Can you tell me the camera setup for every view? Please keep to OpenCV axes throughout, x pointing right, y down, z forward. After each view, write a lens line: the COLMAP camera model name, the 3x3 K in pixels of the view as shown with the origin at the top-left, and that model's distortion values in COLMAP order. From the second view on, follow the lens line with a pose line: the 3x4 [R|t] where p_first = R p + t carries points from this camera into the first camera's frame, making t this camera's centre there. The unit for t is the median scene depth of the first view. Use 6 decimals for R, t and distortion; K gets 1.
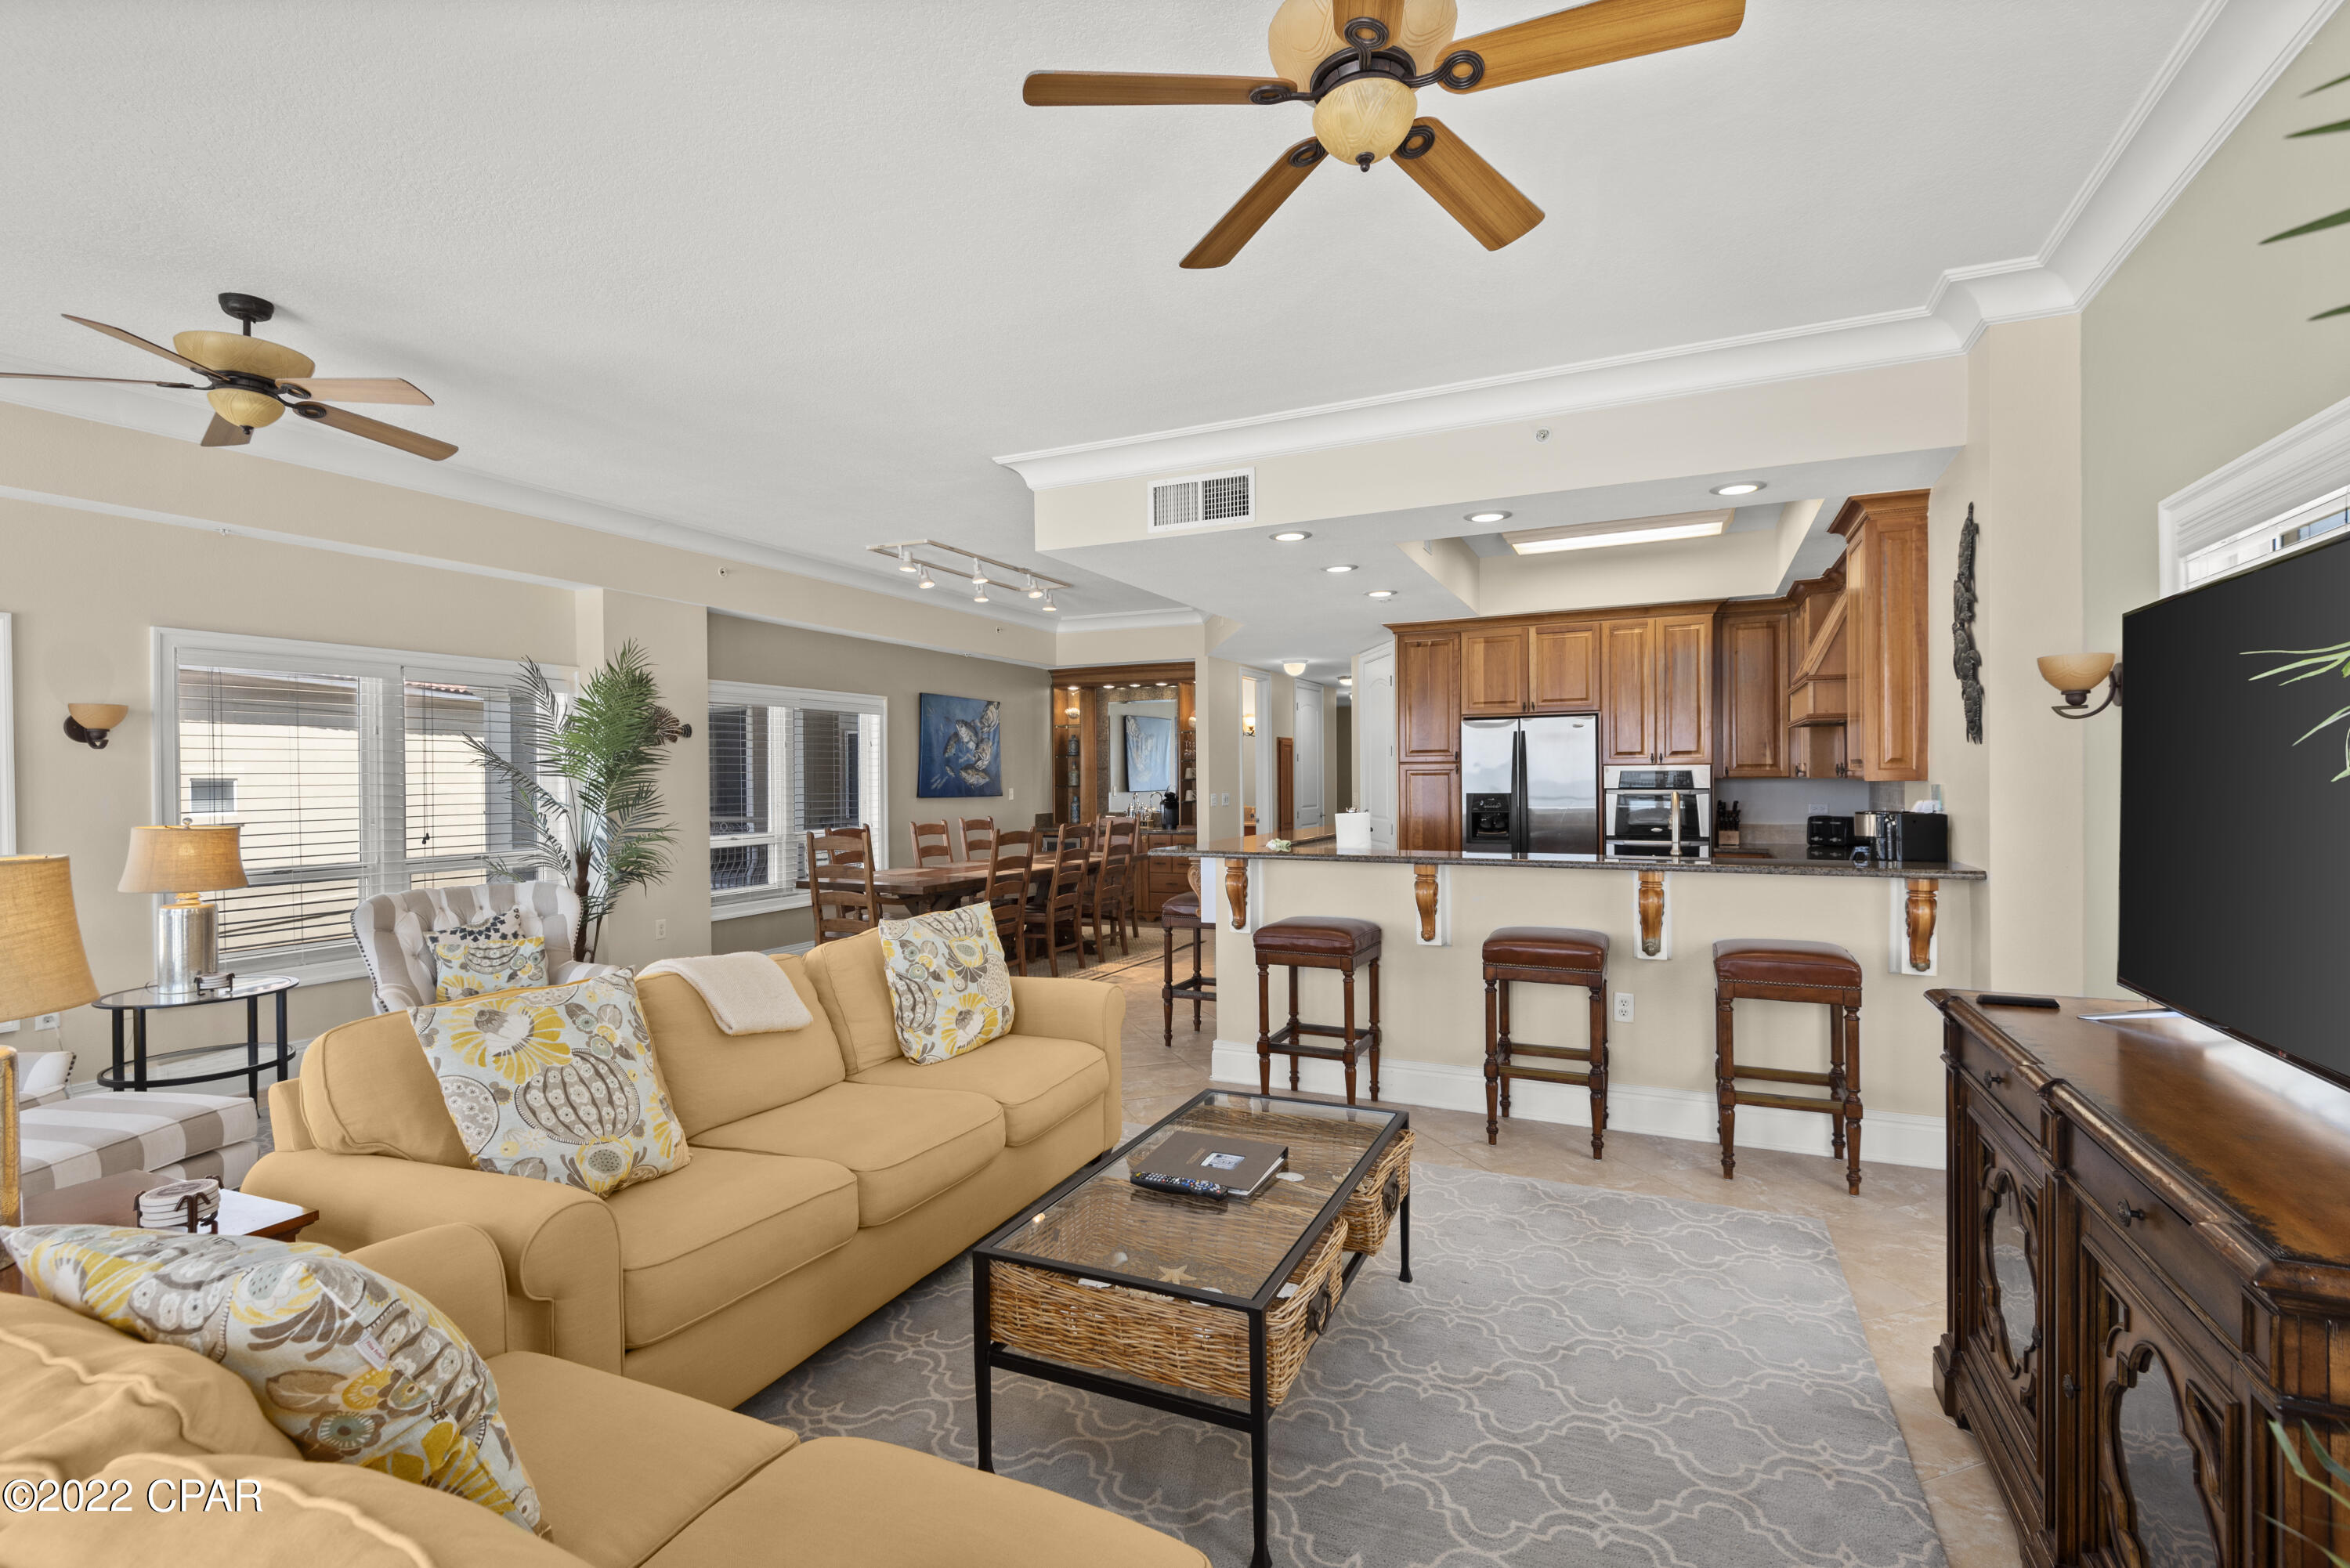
lens RADIAL K [[1069.3, 0, 1175.0], [0, 1069.3, 784.0], [0, 0, 1]] dist [0.022347, -0.014980]
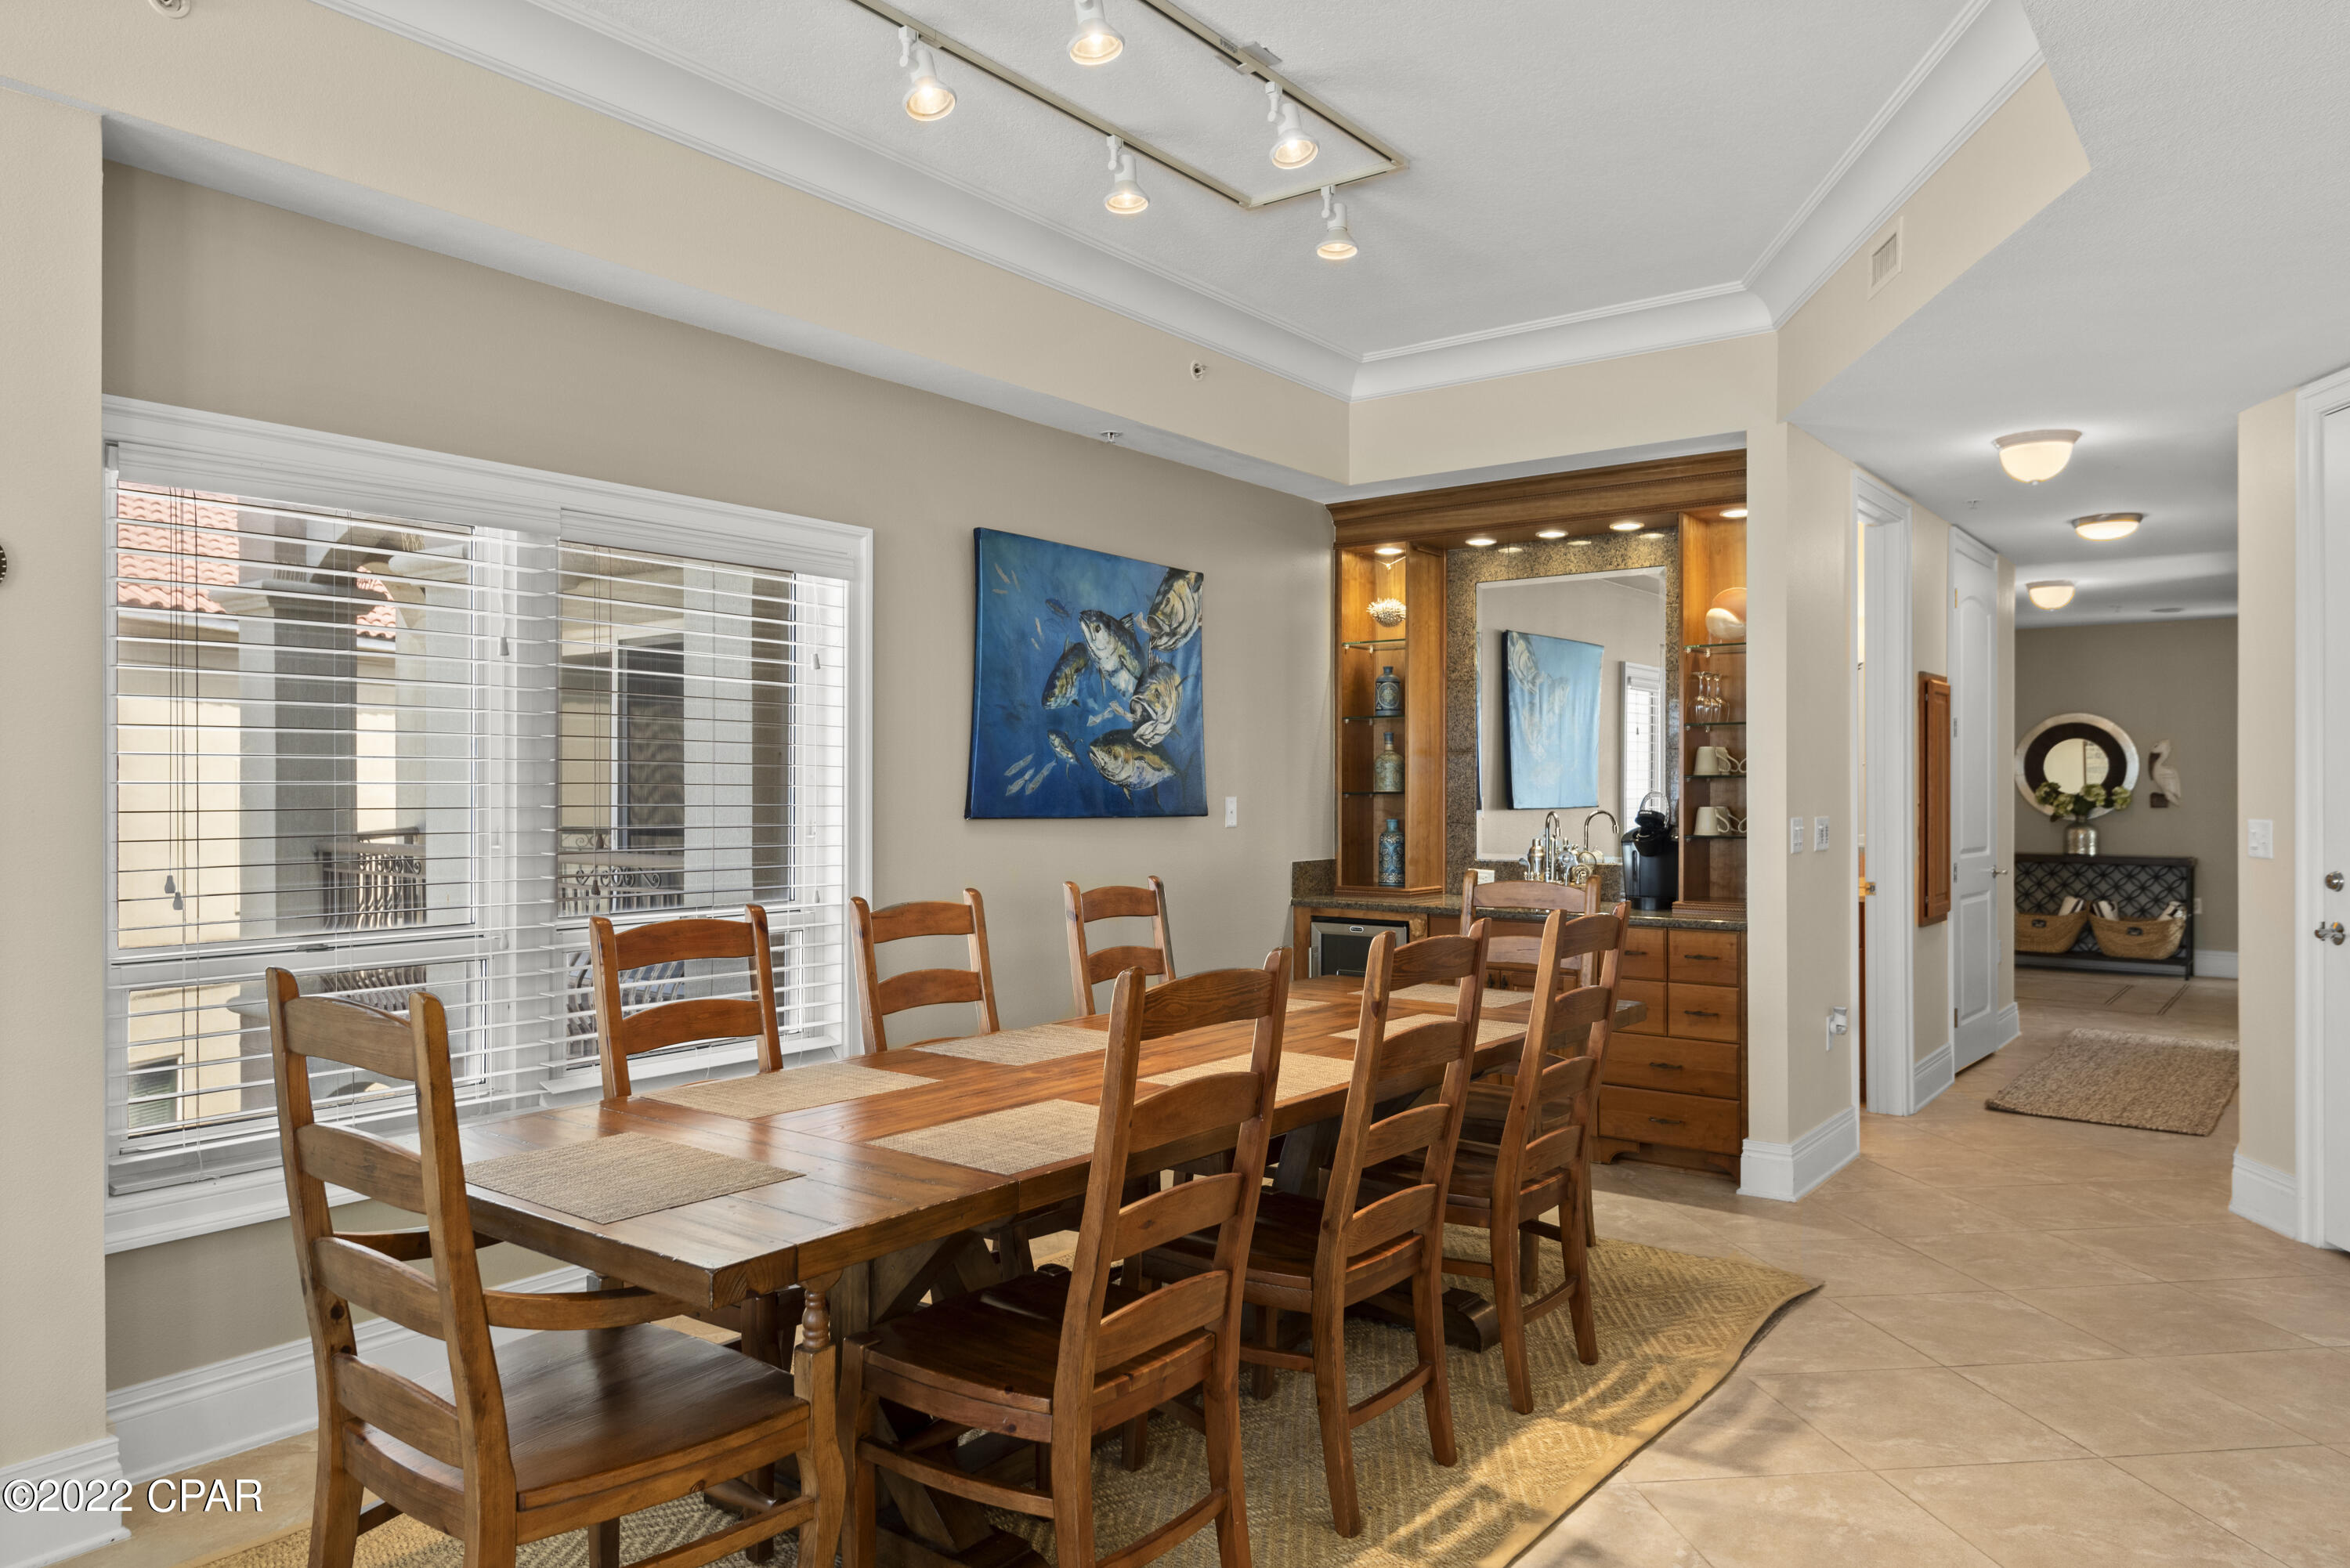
lens RADIAL K [[1554.9, 0, 1175.0], [0, 1554.9, 784.0], [0, 0, 1]] dist [0.029535, -0.007072]
pose [[0.978373, 0.008539, -0.206672, -0.073836], [-0.010386, 0.999915, -0.007850, 0.005221], [0.206588, 0.009827, 0.978379, 0.582839]]
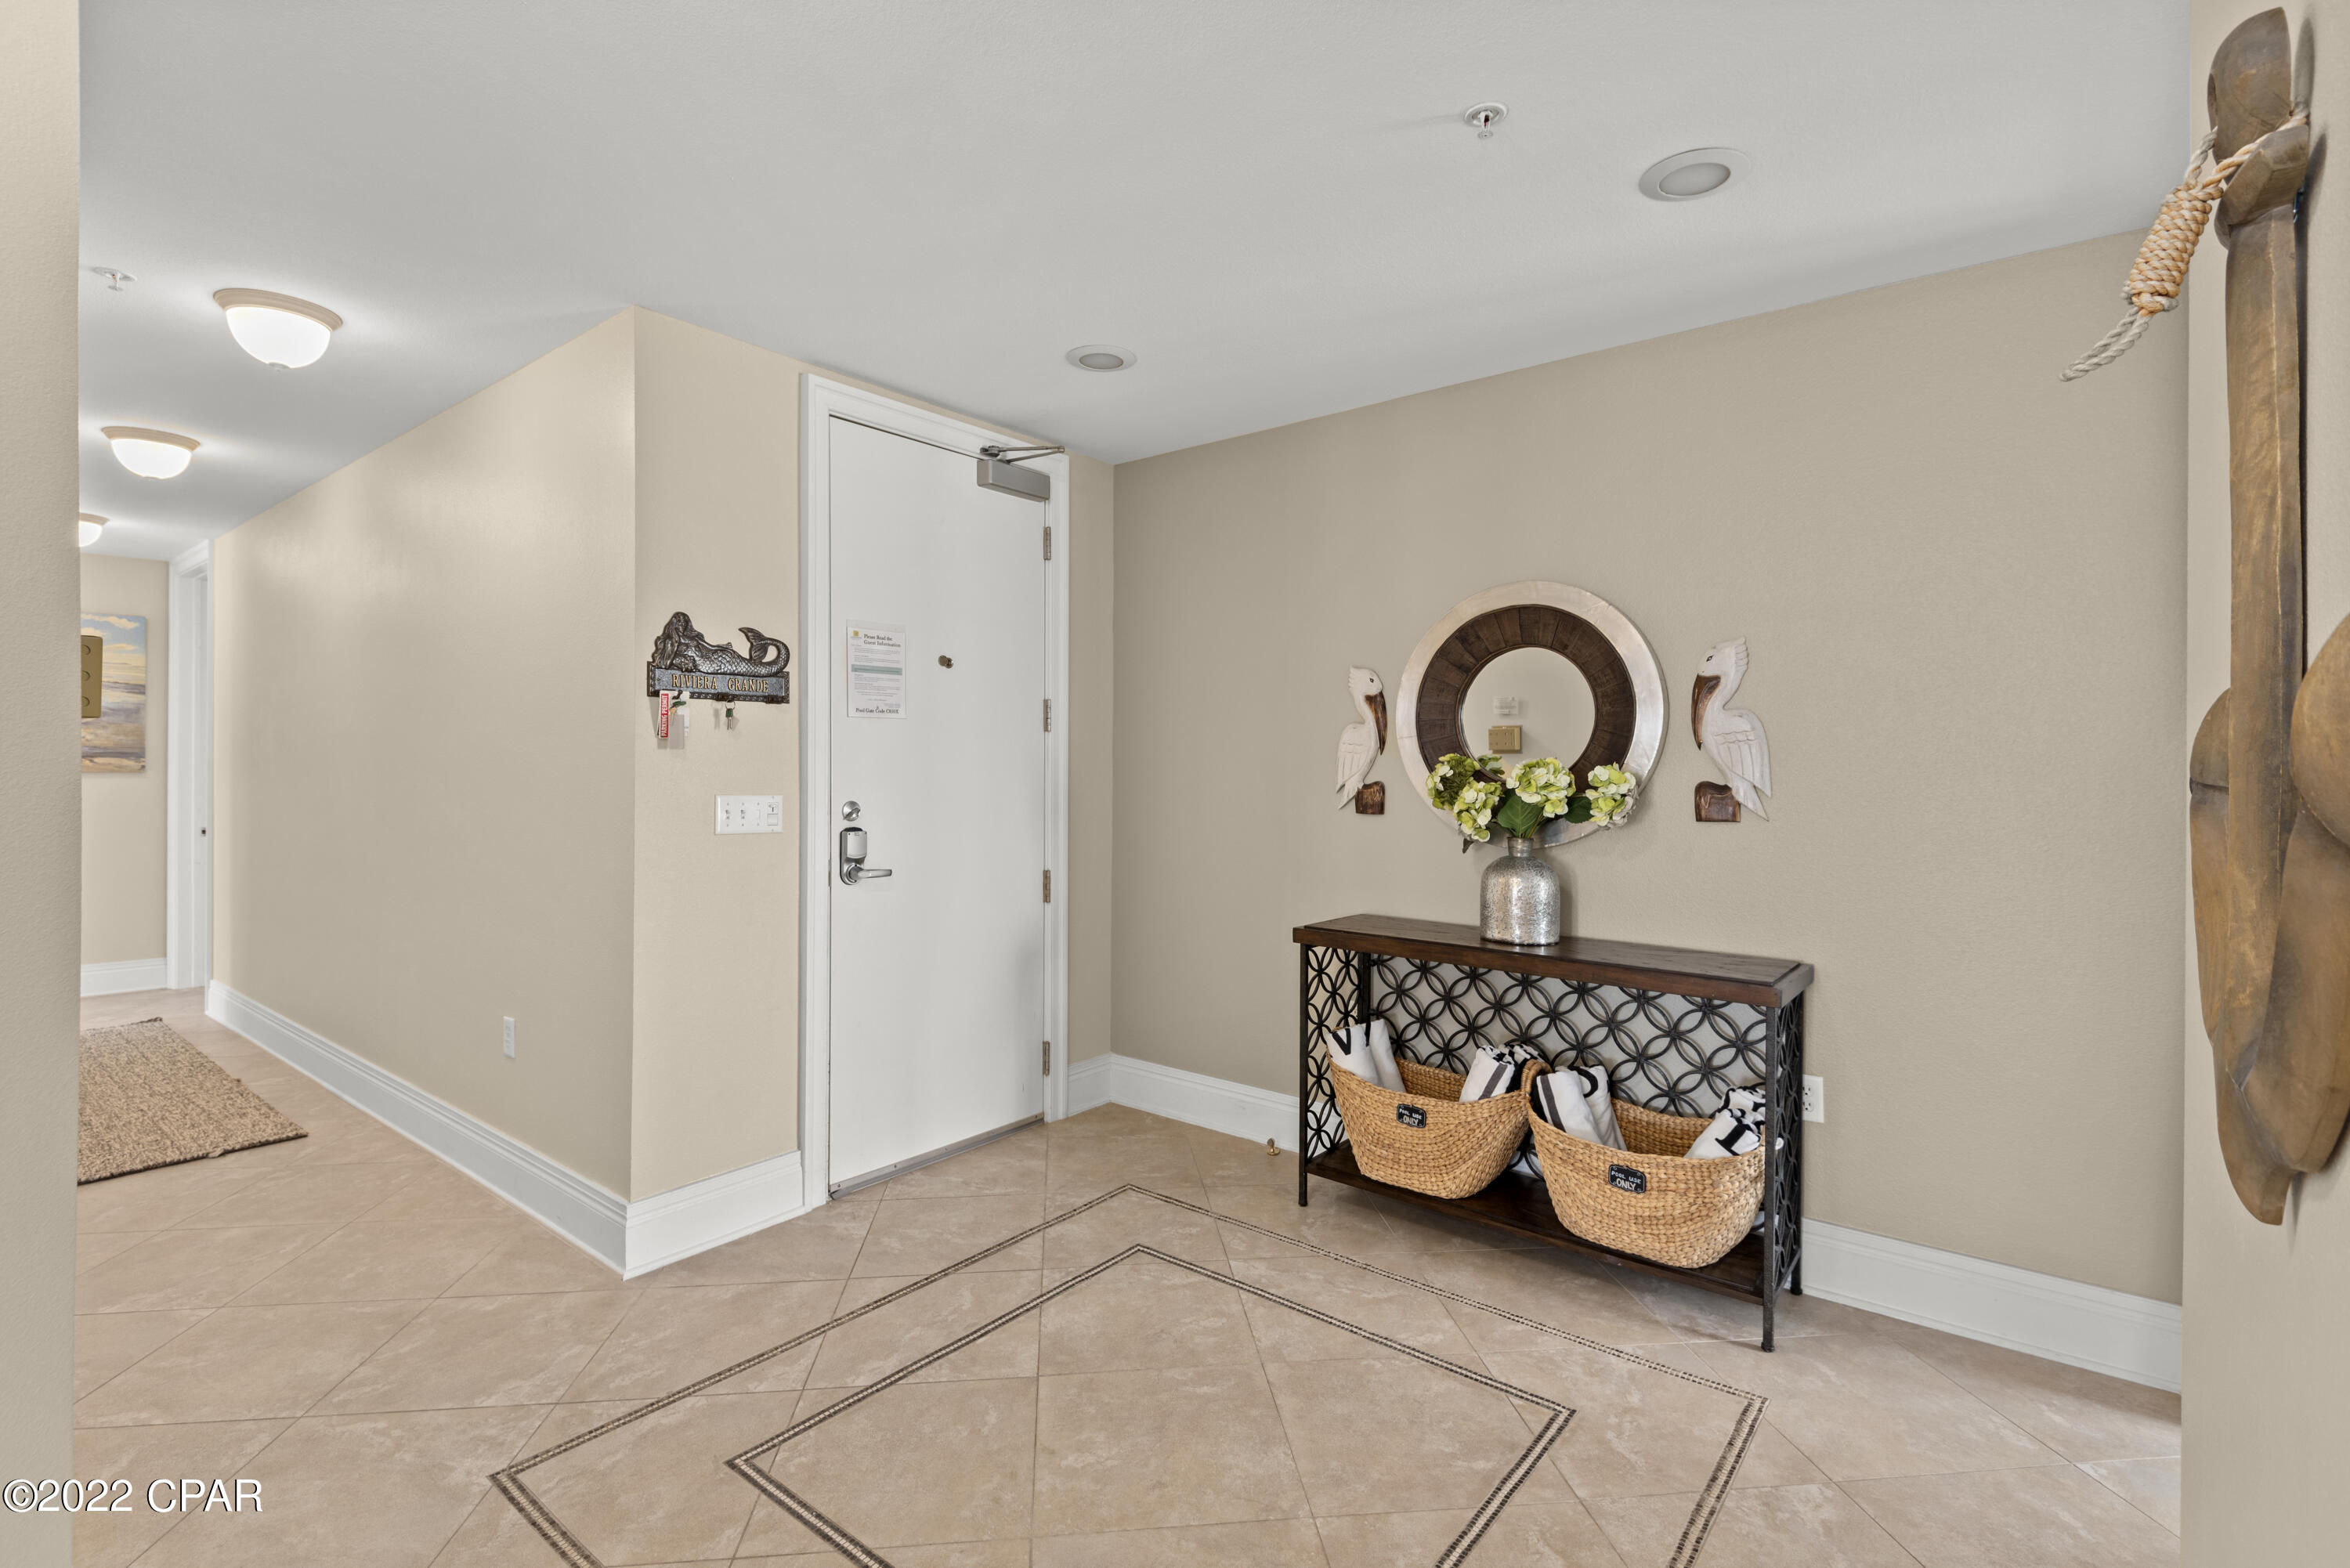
lens RADIAL K [[1069.3, 0, 1175.0], [0, 1069.3, 784.0], [0, 0, 1]] dist [0.022347, -0.014980]
pose [[0.972067, 0.014916, -0.234231, 0.409884], [-0.011579, 0.999811, 0.015618, -0.009903], [0.234419, -0.012470, 0.972056, 1.762096]]
